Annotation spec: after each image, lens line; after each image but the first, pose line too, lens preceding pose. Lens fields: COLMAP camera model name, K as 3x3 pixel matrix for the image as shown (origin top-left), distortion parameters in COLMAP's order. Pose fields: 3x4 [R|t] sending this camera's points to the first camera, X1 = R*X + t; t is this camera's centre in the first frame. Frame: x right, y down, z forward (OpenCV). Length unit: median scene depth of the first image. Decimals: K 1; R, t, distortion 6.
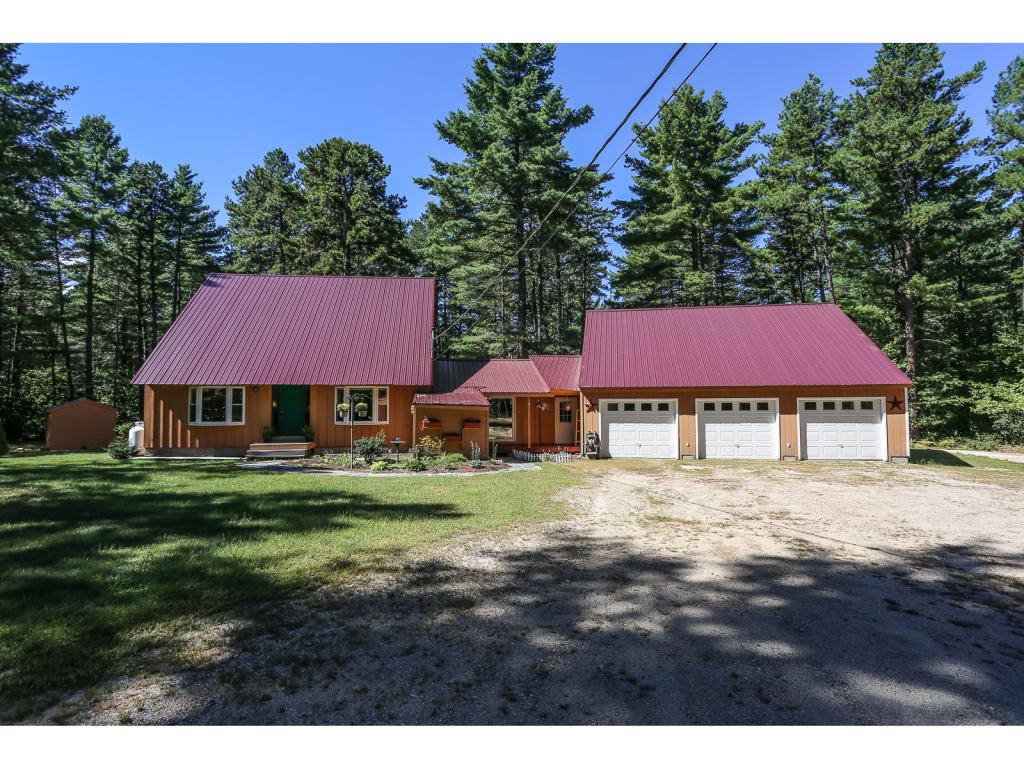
lens RADIAL K [[499.0, 0, 506.3], [0, 499.0, 384.9], [0, 0, 1]] dist [-0.044247, 0.000821]
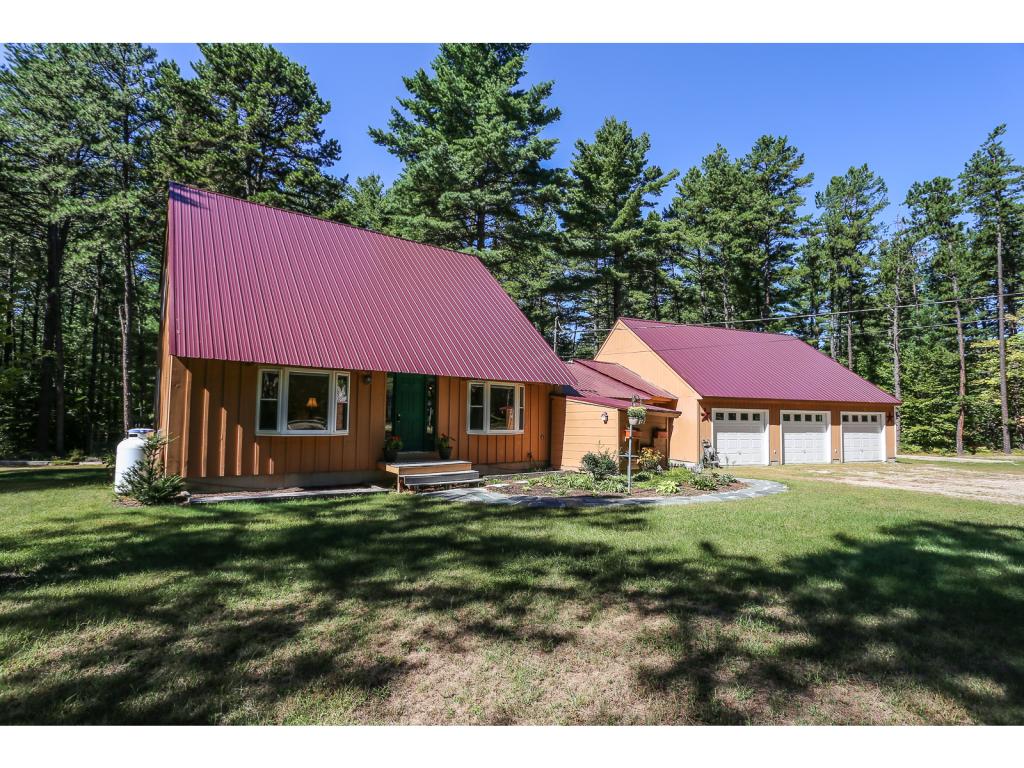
lens RADIAL K [[499.0, 0, 506.3], [0, 499.0, 384.9], [0, 0, 1]] dist [-0.044247, 0.000821]
pose [[0.857710, 0.049201, 0.511774, -0.697719], [-0.045278, 0.998771, -0.020136, 0.020551], [-0.512136, -0.005901, 0.858884, 0.350416]]
